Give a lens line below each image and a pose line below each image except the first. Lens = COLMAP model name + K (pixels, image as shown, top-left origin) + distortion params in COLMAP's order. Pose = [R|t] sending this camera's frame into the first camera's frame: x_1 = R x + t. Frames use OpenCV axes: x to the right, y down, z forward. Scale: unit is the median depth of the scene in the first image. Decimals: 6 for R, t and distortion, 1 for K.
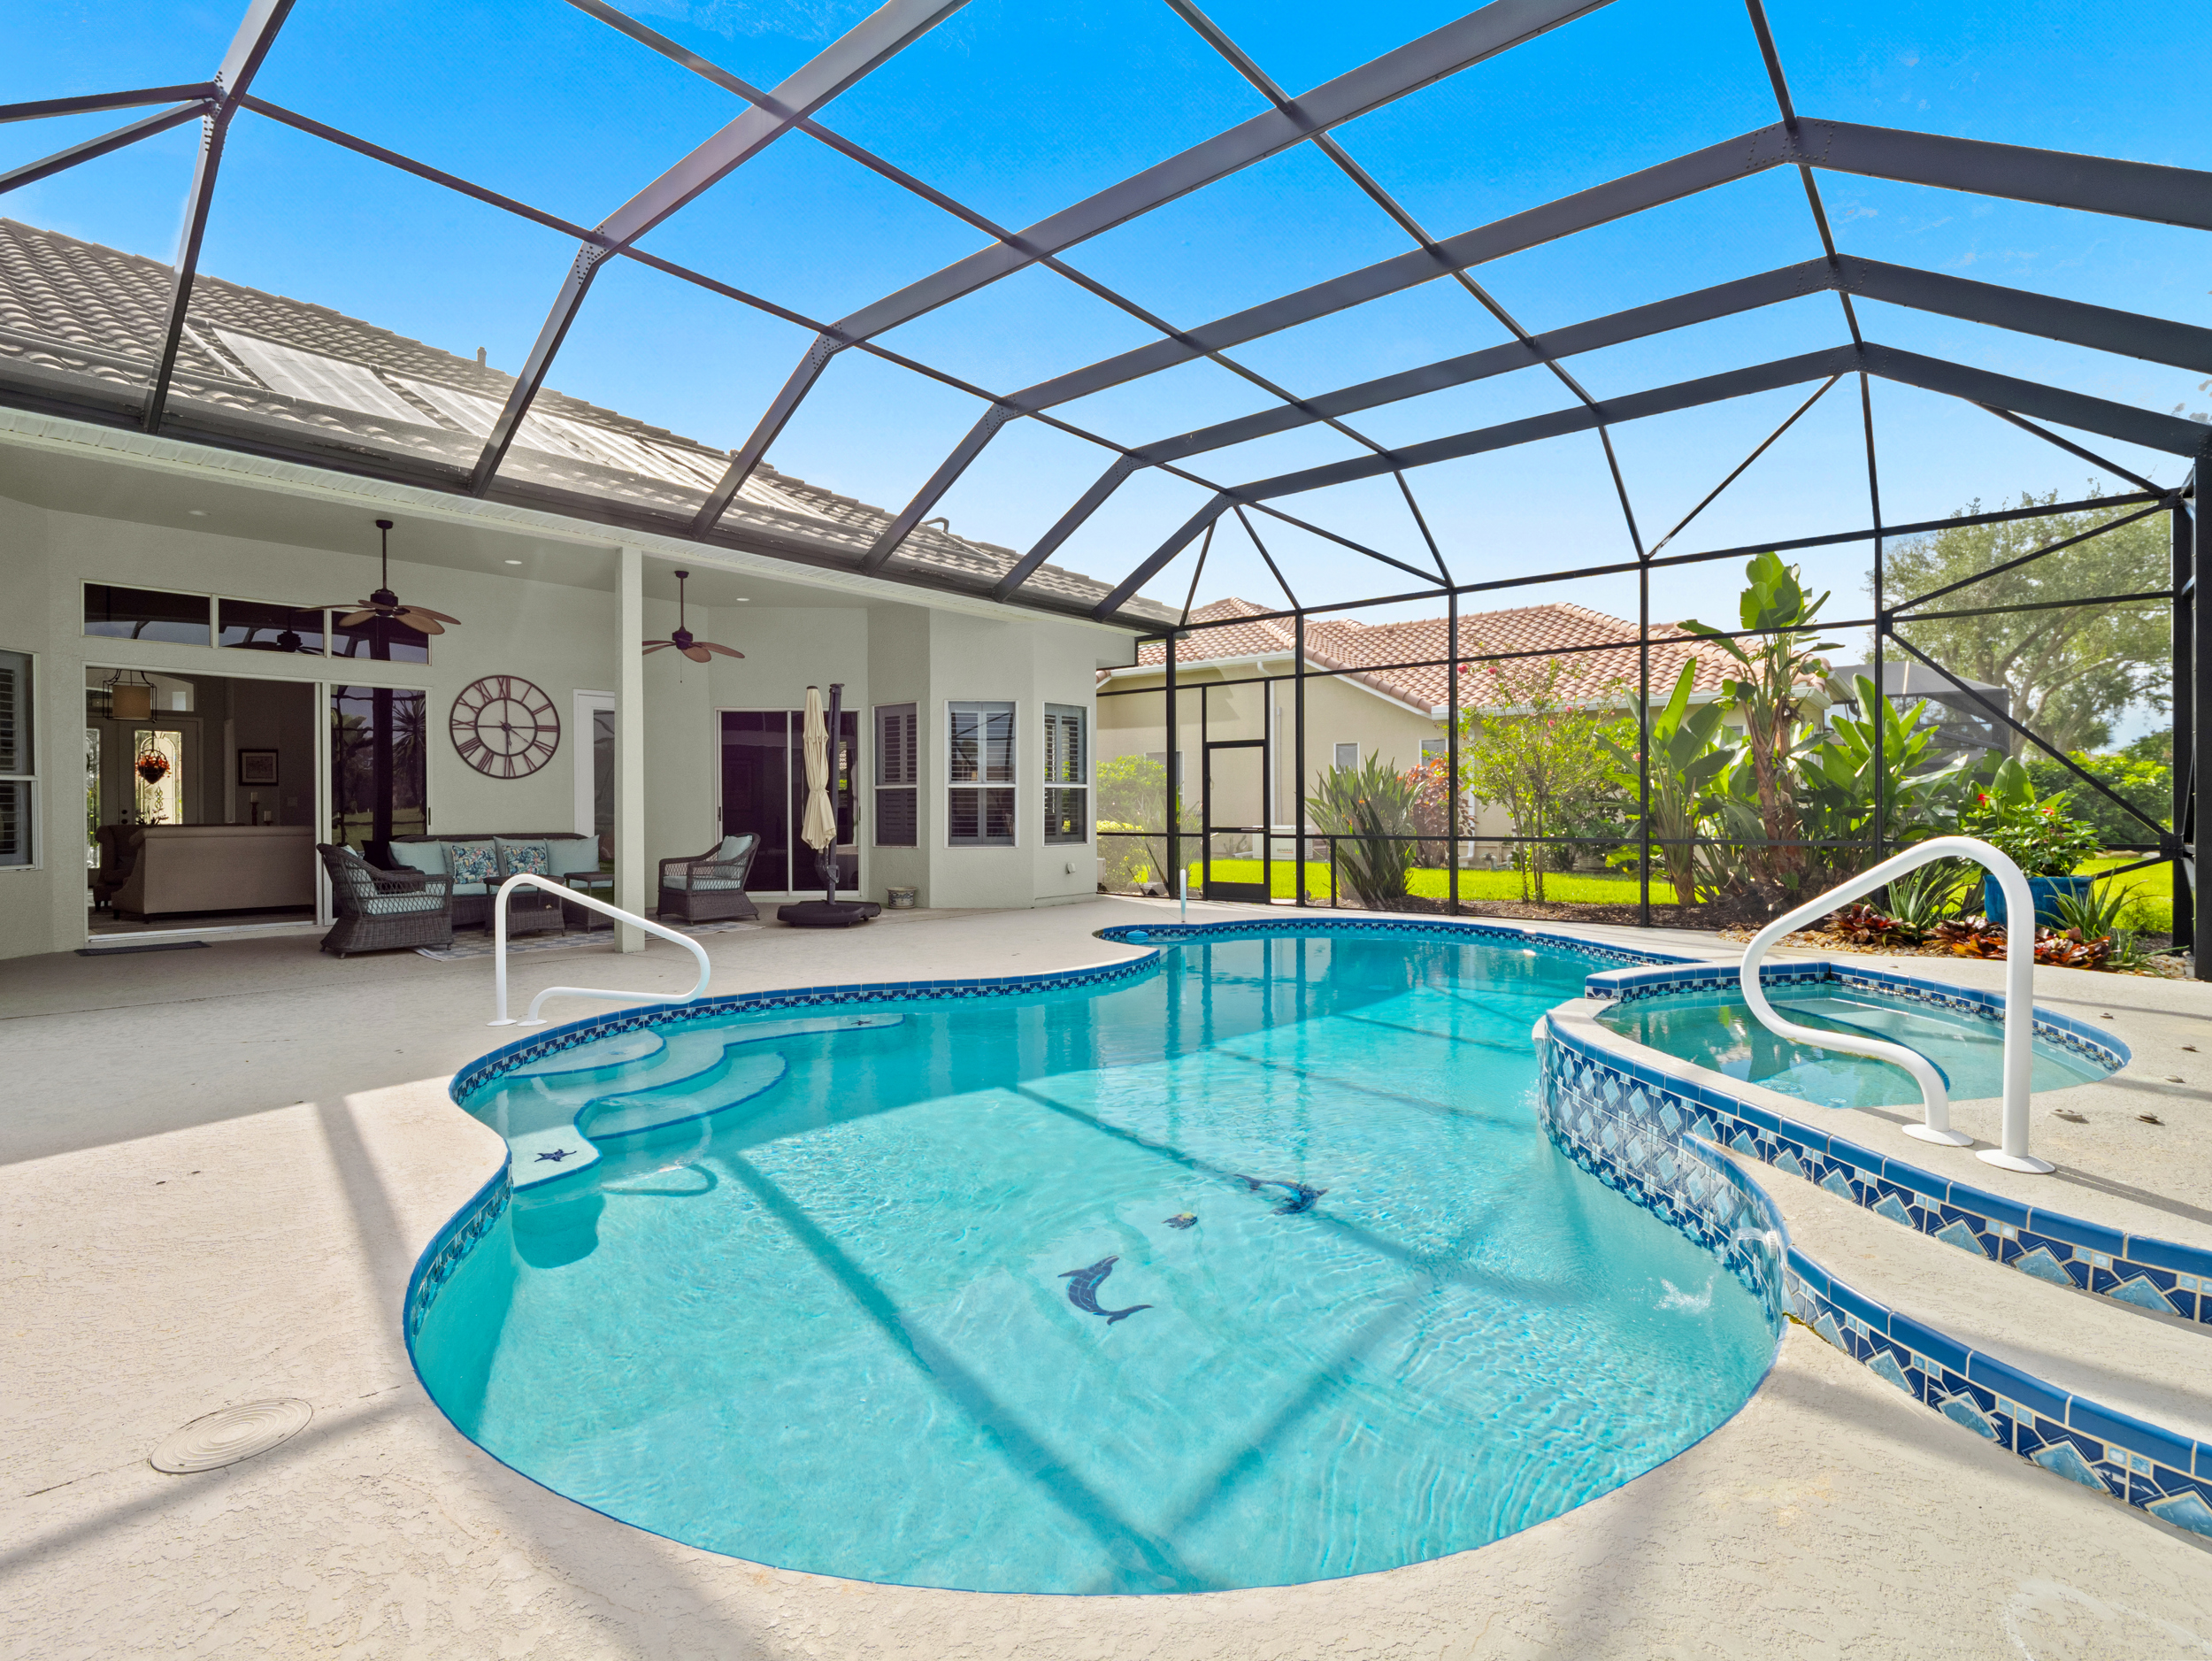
lens RADIAL K [[1081.9, 0, 1096.9], [0, 1081.9, 817.0], [0, 0, 1]] dist [-0.009228, -0.005314]
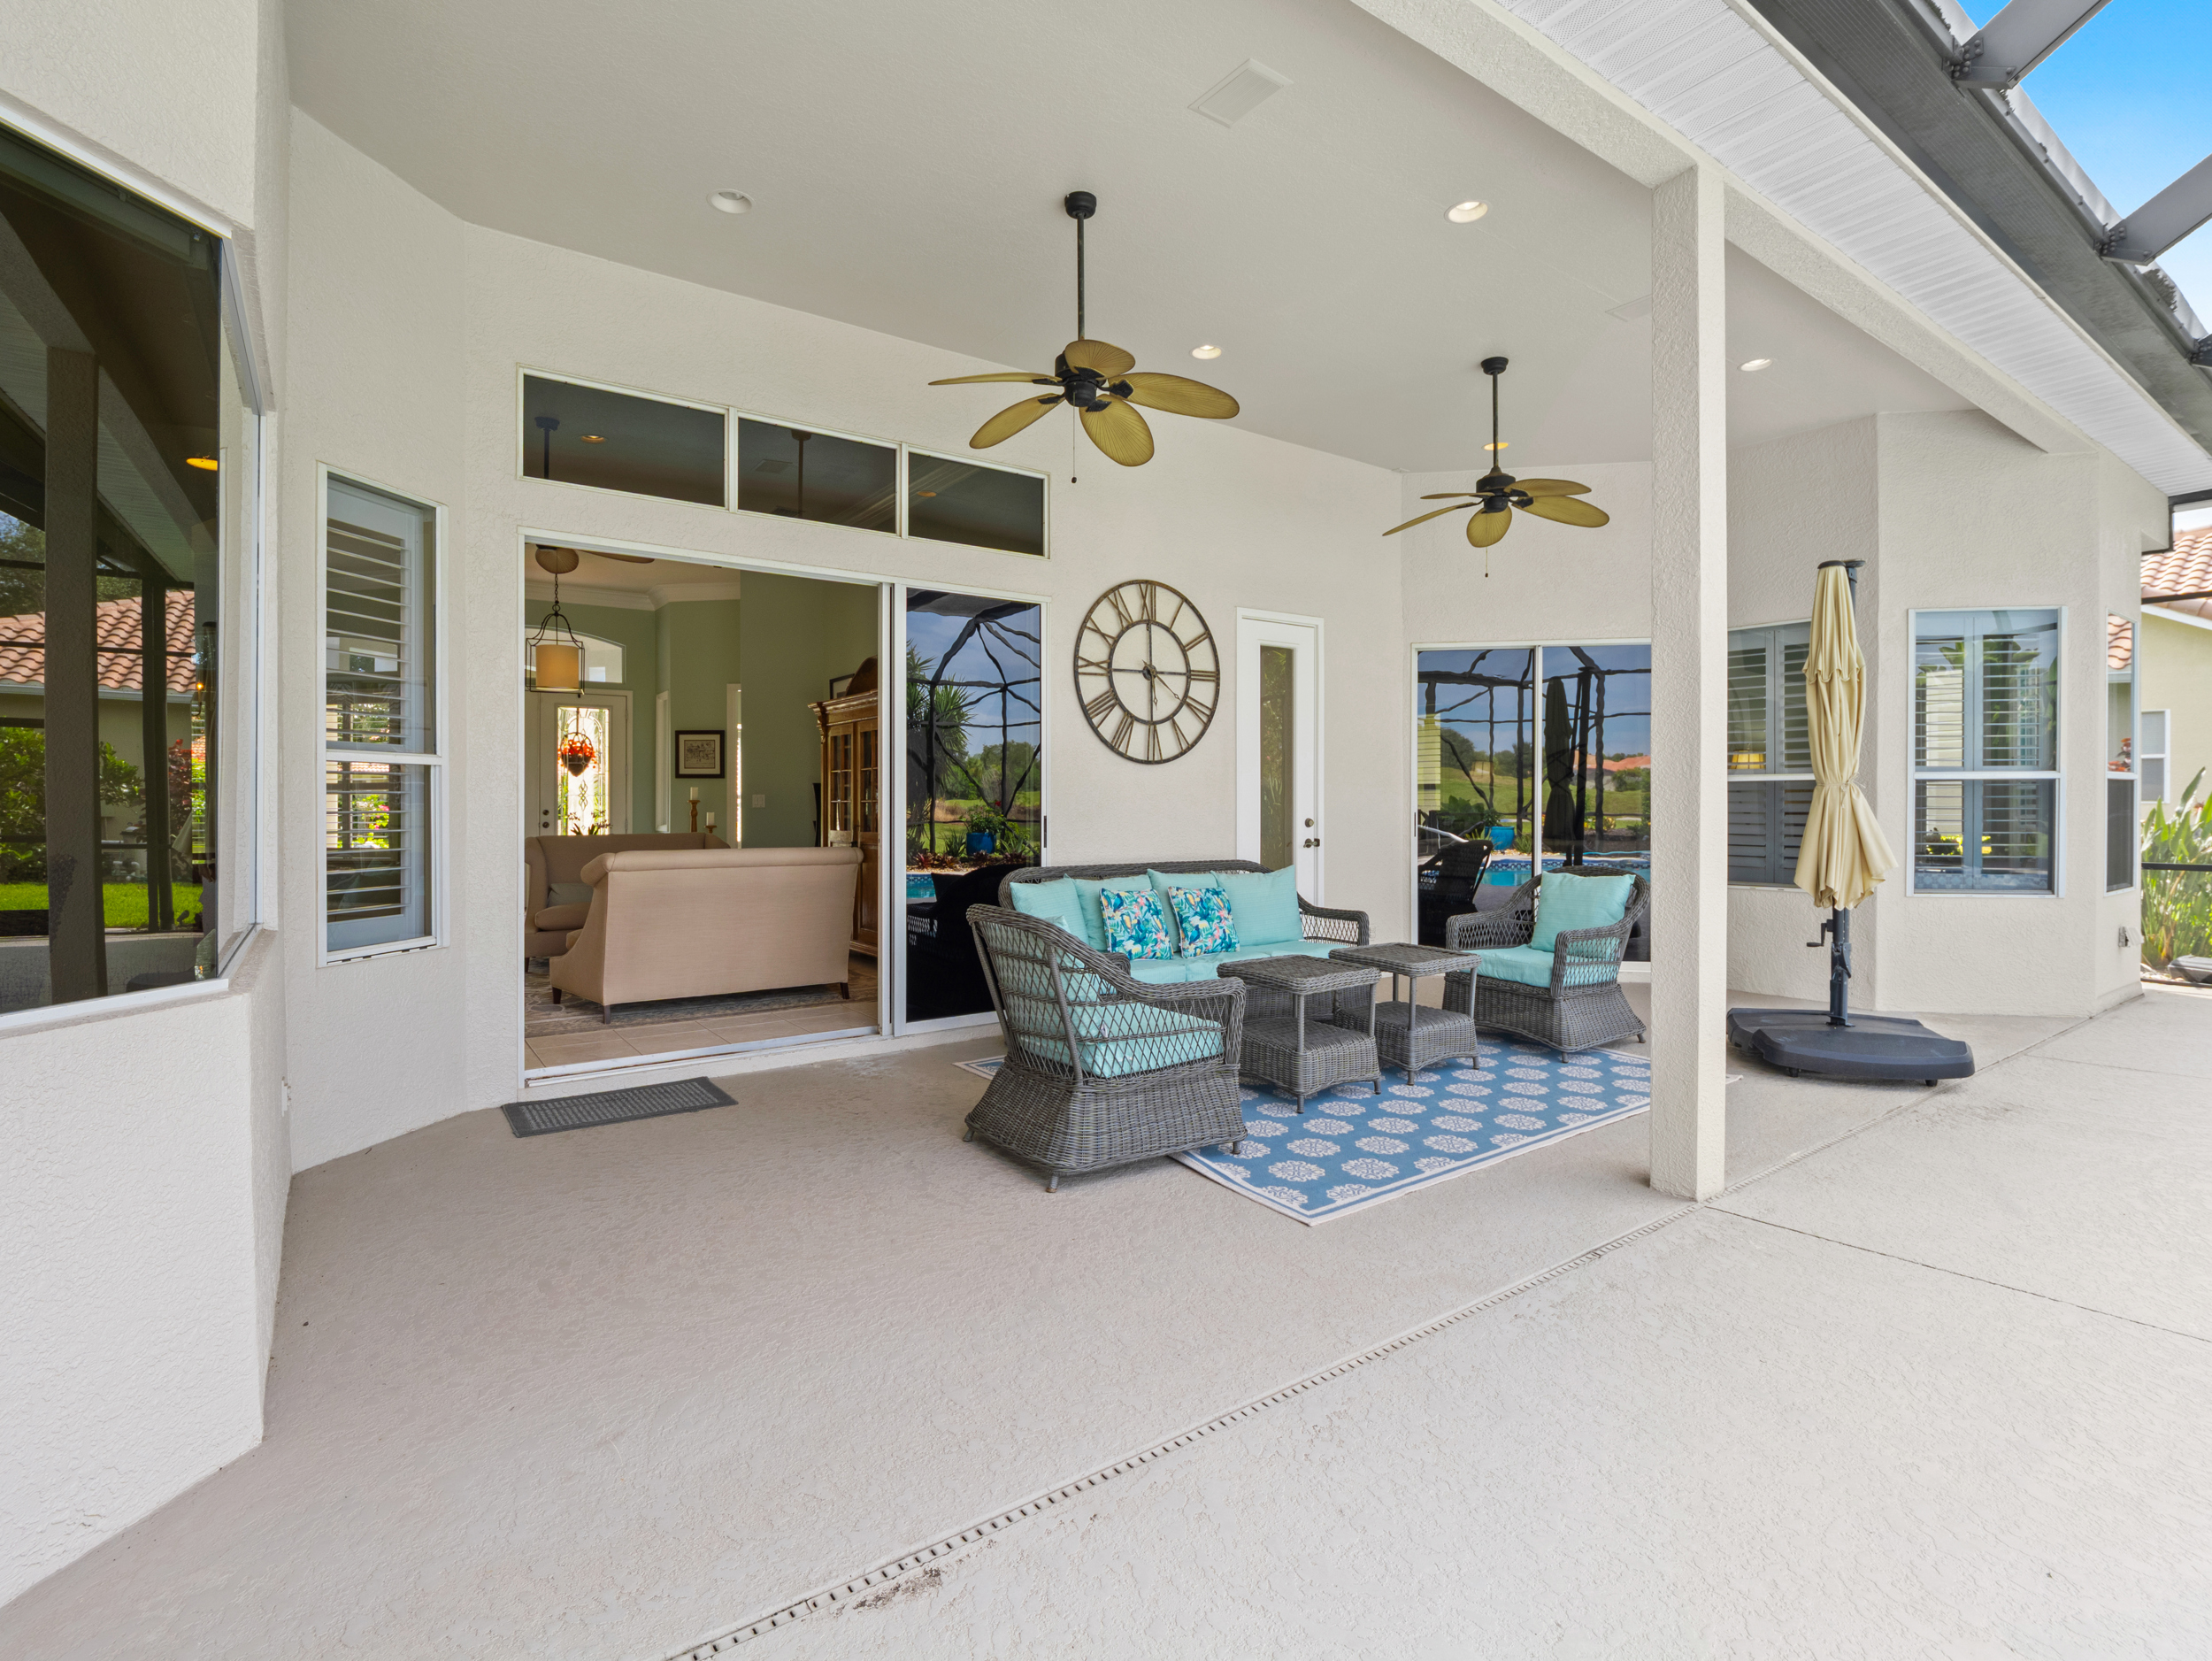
lens RADIAL K [[1081.9, 0, 1088.3], [0, 1081.9, 806.4], [0, 0, 1]] dist [-0.009228, -0.005314]
pose [[0.968361, 0.005039, -0.249501, -0.438251], [-0.006249, 0.999972, -0.004060, -0.011032], [0.249474, 0.005491, 0.968366, 0.447843]]
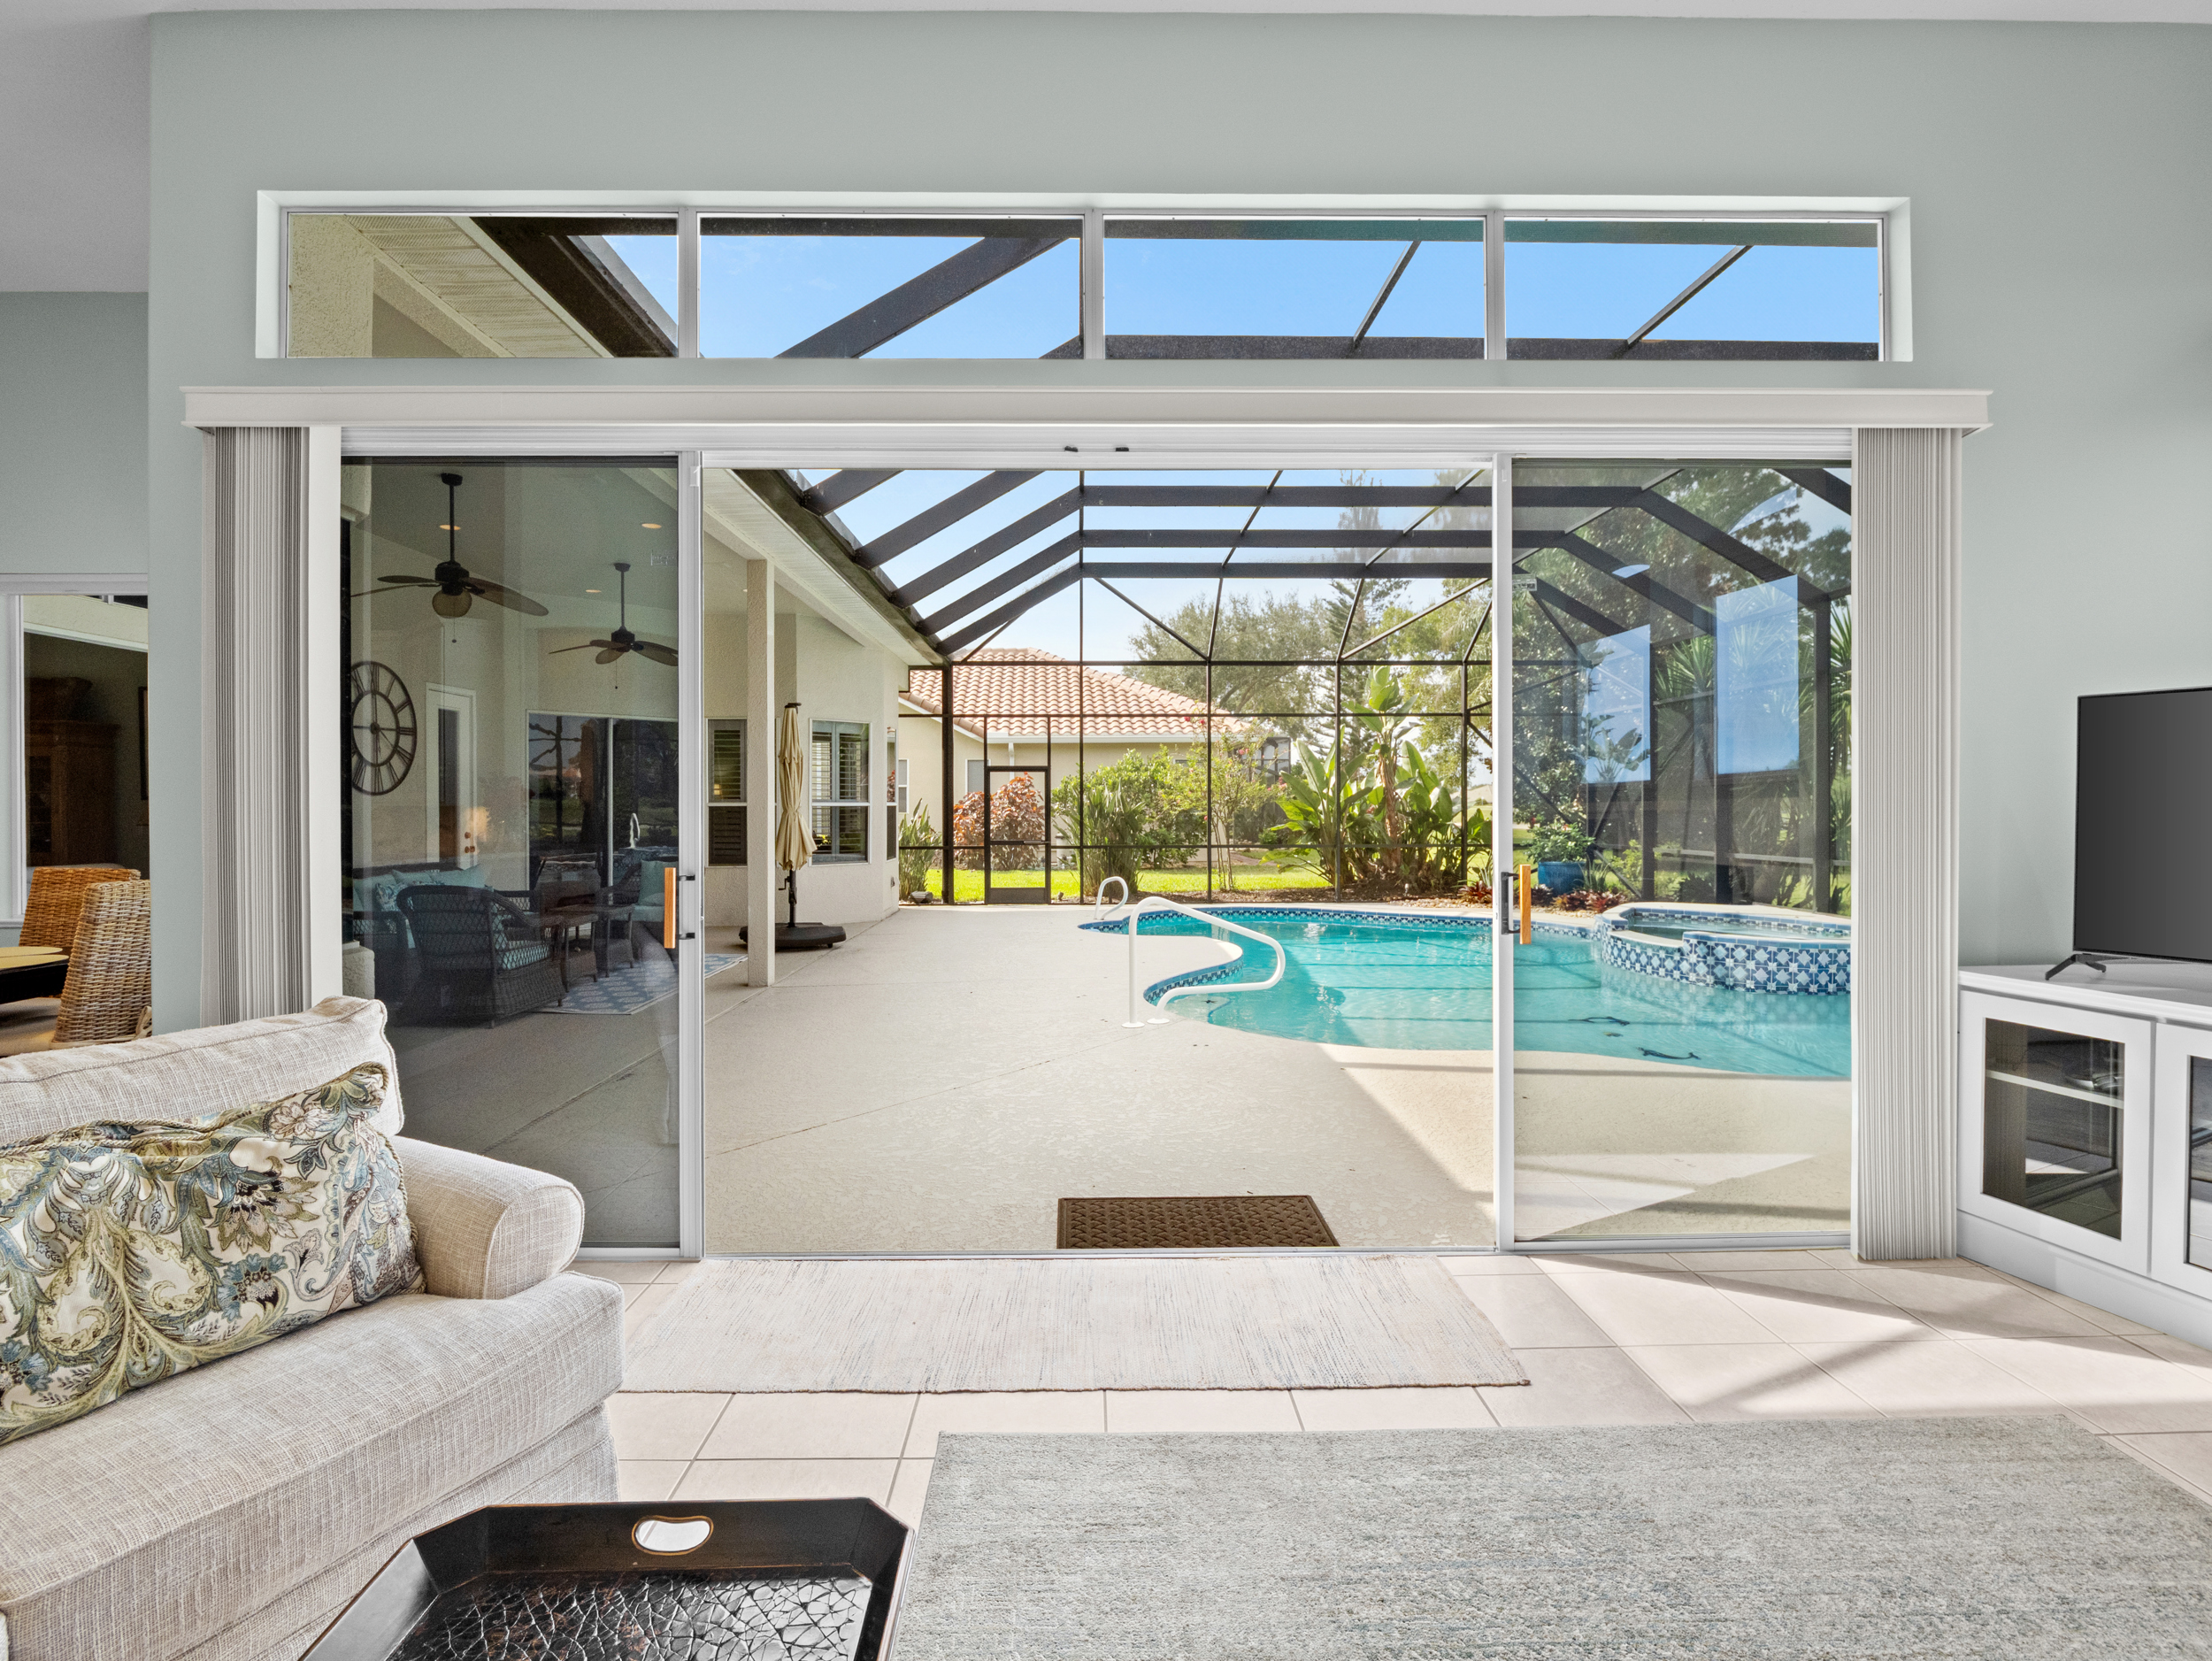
lens RADIAL K [[1081.9, 0, 1108.3], [0, 1081.9, 808.3], [0, 0, 1]] dist [-0.009228, -0.005314]
pose [[0.750569, 0.003417, 0.660783, -0.663499], [0.002775, 0.999962, -0.008323, -0.017970], [-0.660786, 0.008081, 0.750531, 0.070289]]
